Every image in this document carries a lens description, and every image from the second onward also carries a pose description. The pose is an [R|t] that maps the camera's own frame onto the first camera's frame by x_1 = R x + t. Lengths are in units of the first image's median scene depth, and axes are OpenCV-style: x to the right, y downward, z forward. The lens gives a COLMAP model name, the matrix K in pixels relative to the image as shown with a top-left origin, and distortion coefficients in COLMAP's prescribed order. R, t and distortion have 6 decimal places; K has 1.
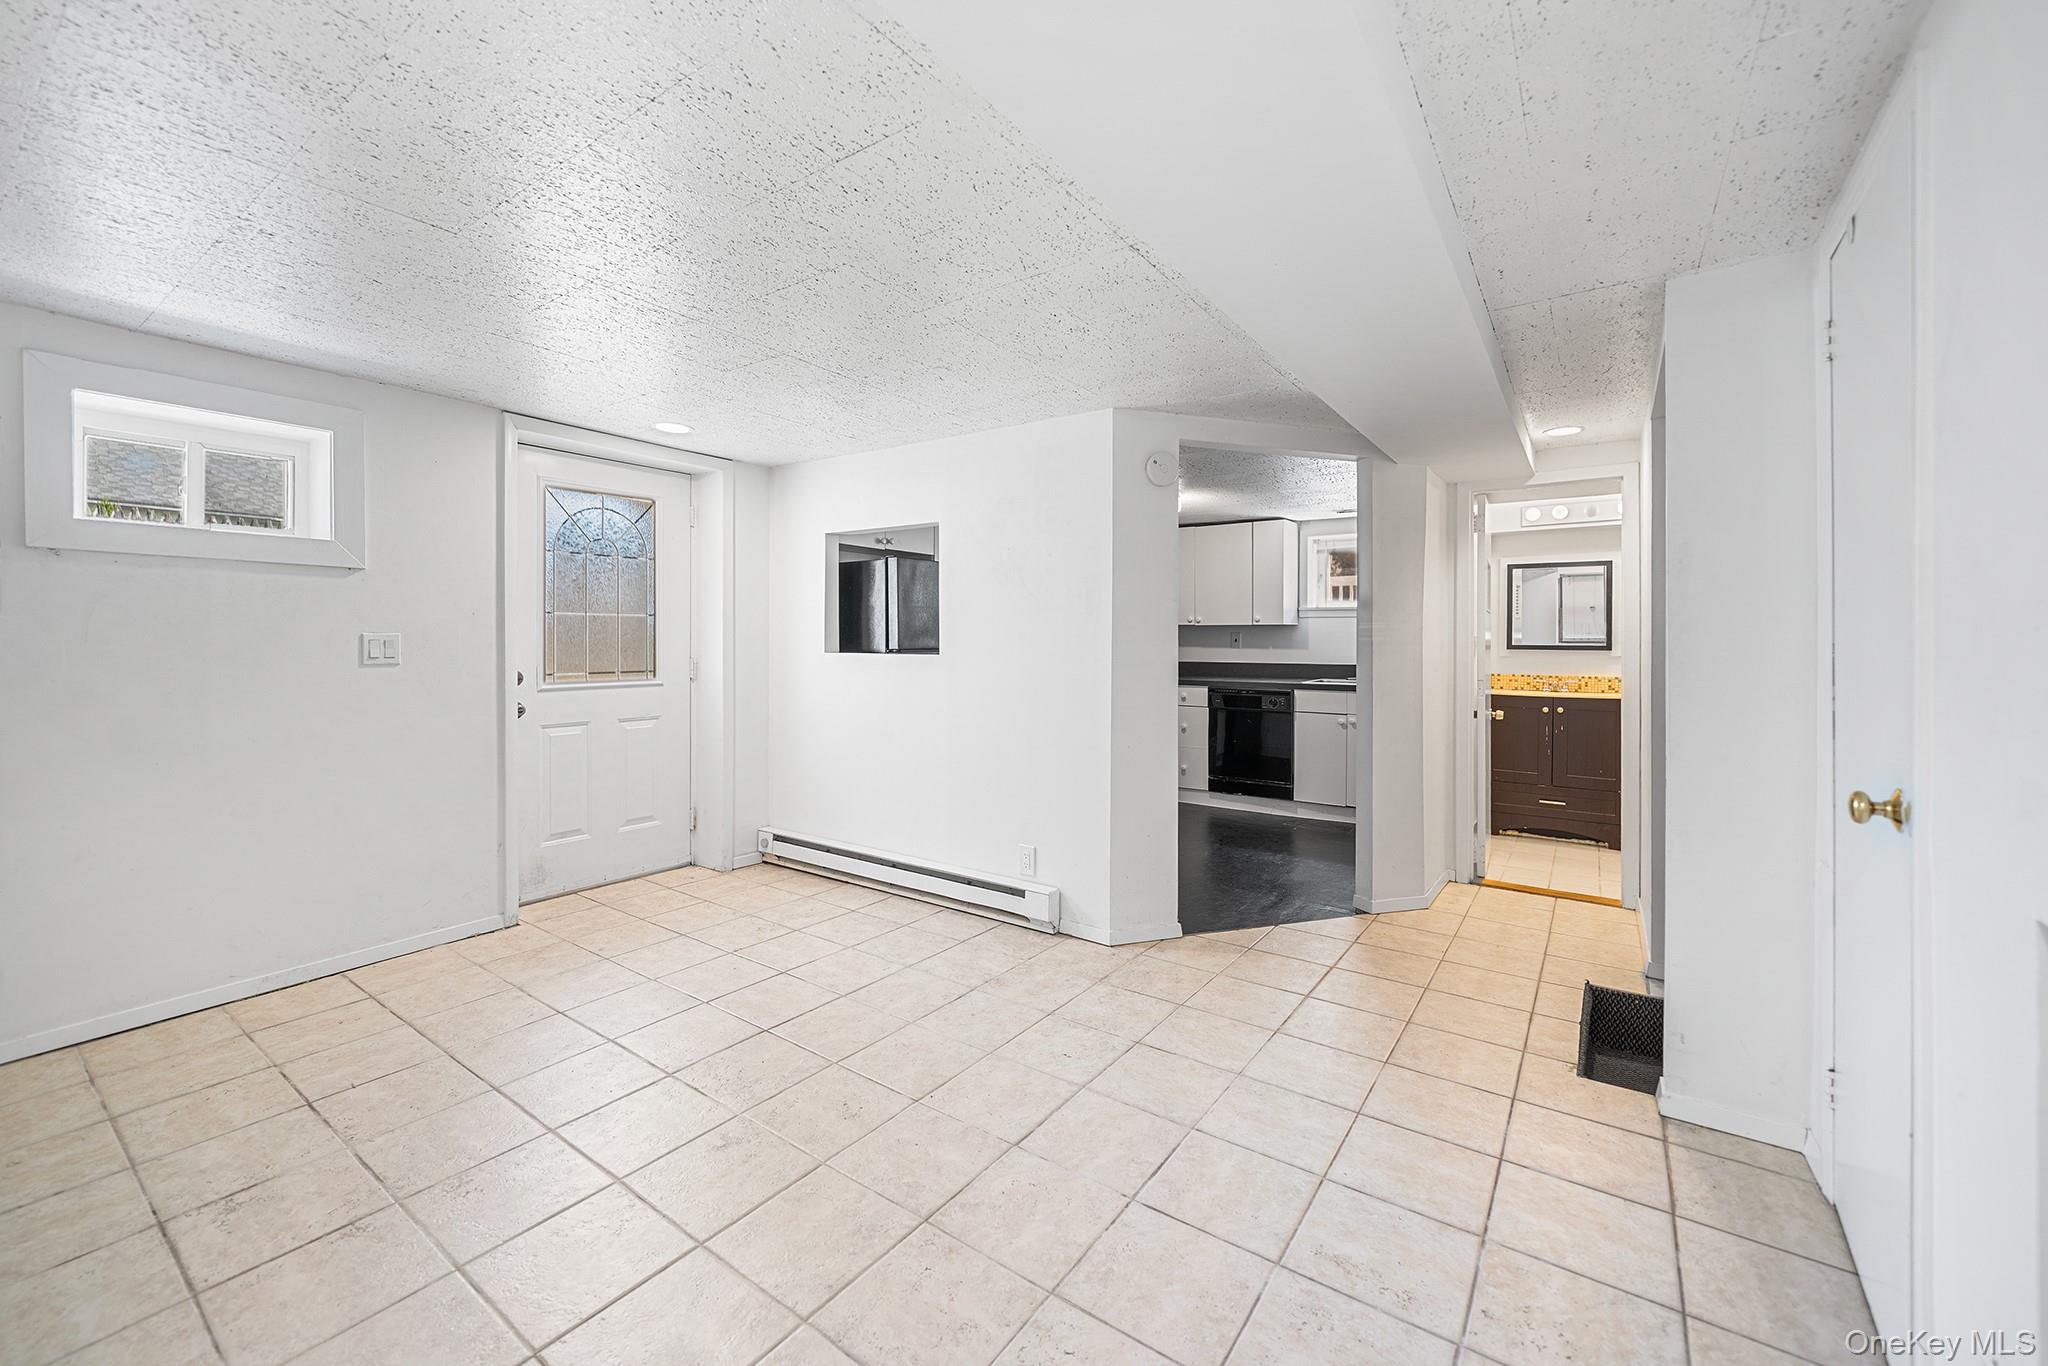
lens RADIAL K [[819.3, 0, 1030.1], [0, 819.3, 644.7], [0, 0, 1]] dist [-0.002126, 0.000163]
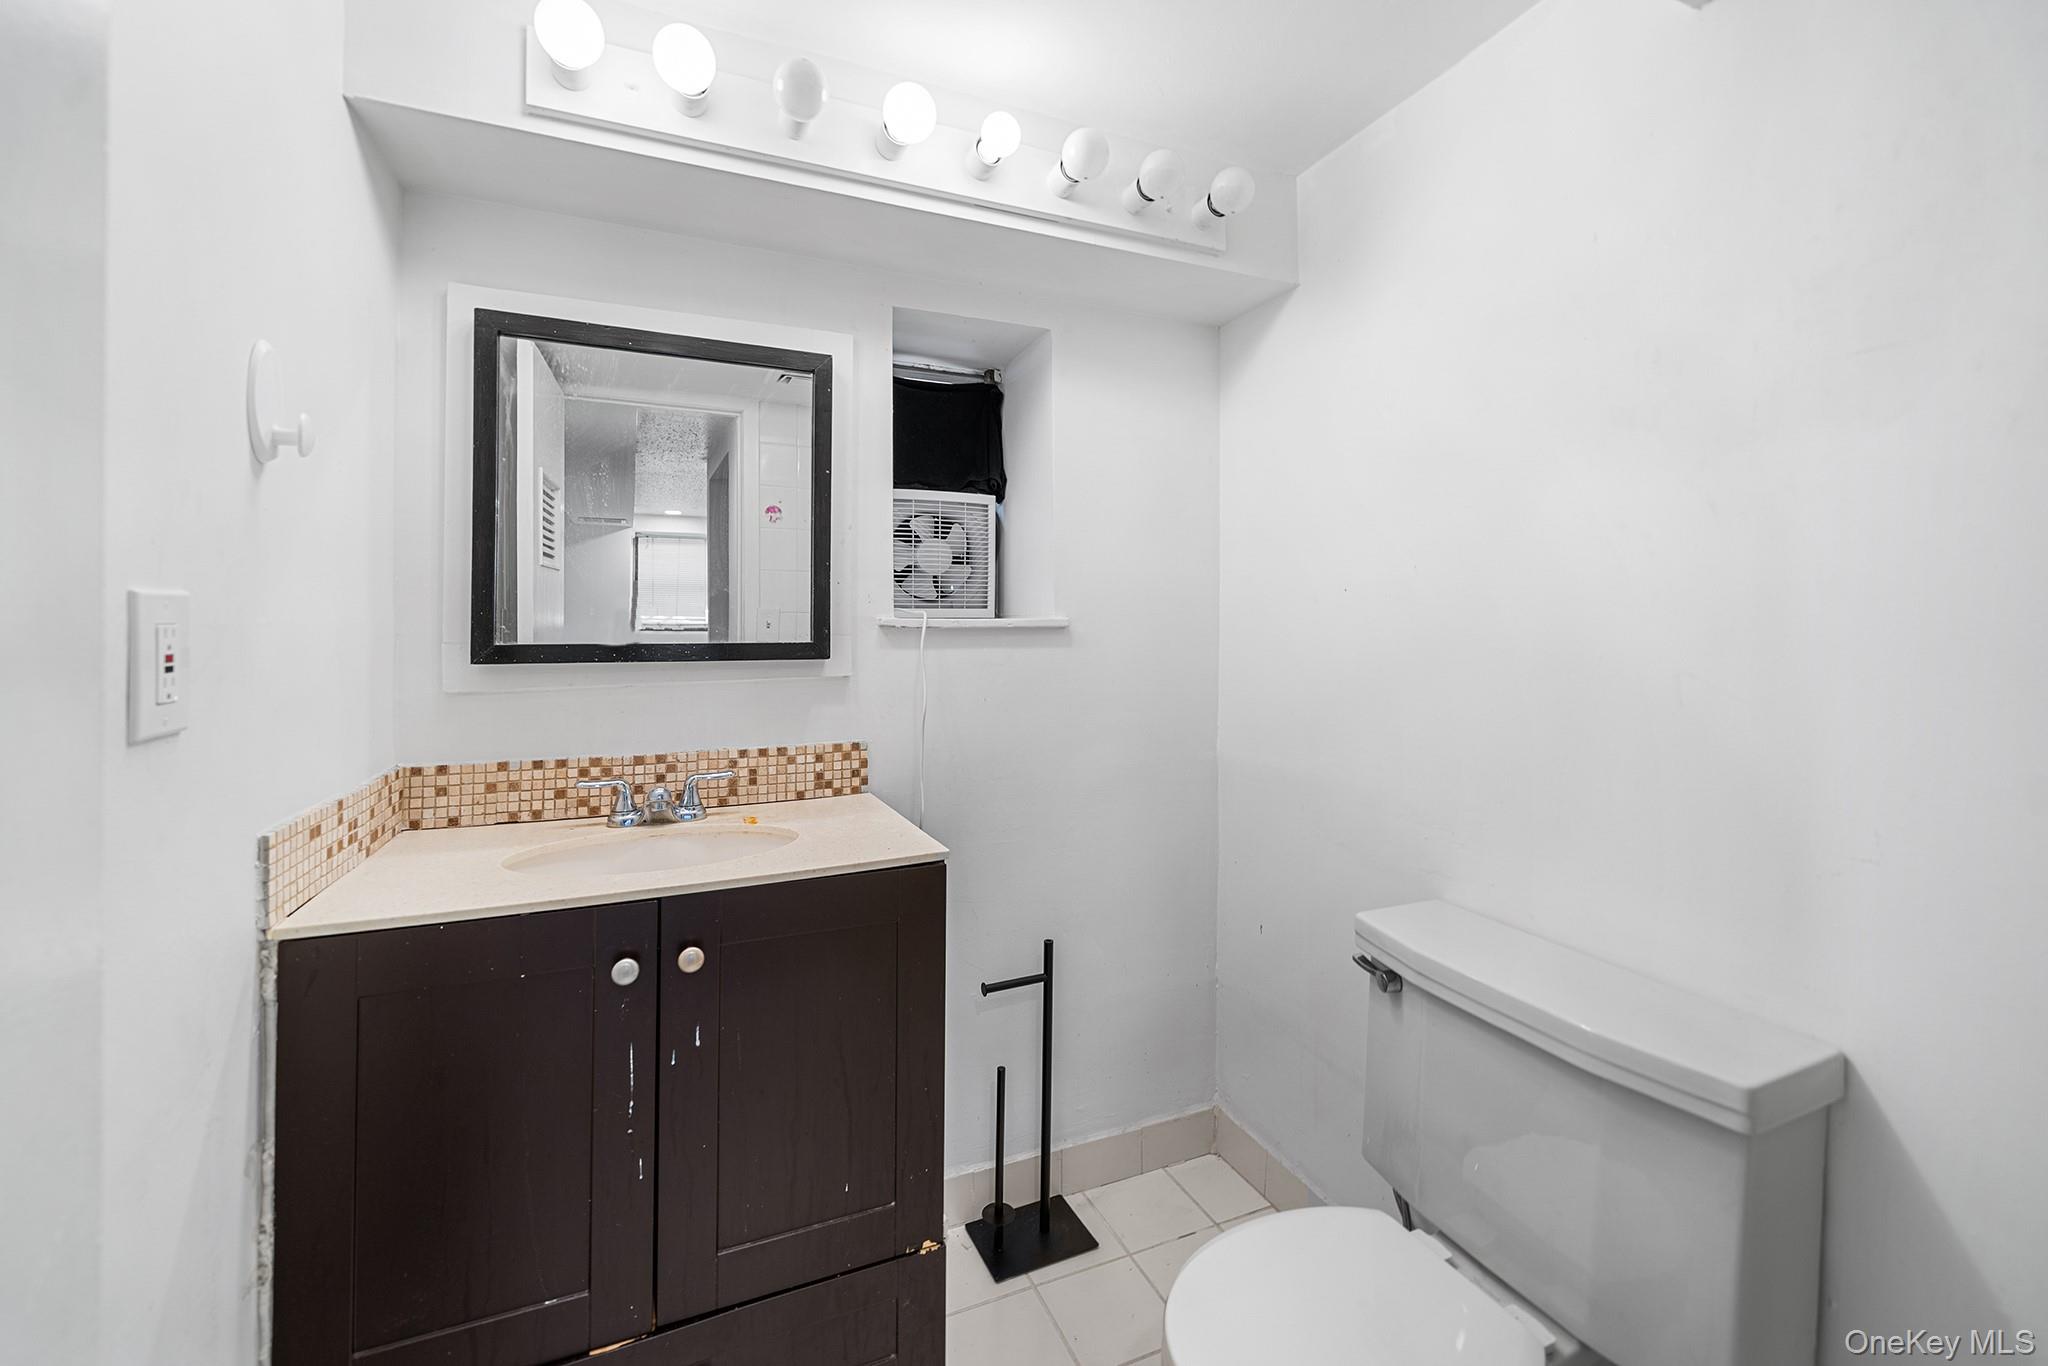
lens RADIAL K [[819.3, 0, 1018.4], [0, 819.3, 623.6], [0, 0, 1]] dist [-0.002126, 0.000163]
pose [[0.526483, -0.000247, 0.850186, 0.486280], [0.000690, 1.000000, -0.000137, -0.006380], [-0.850186, 0.000658, 0.526483, 0.774817]]
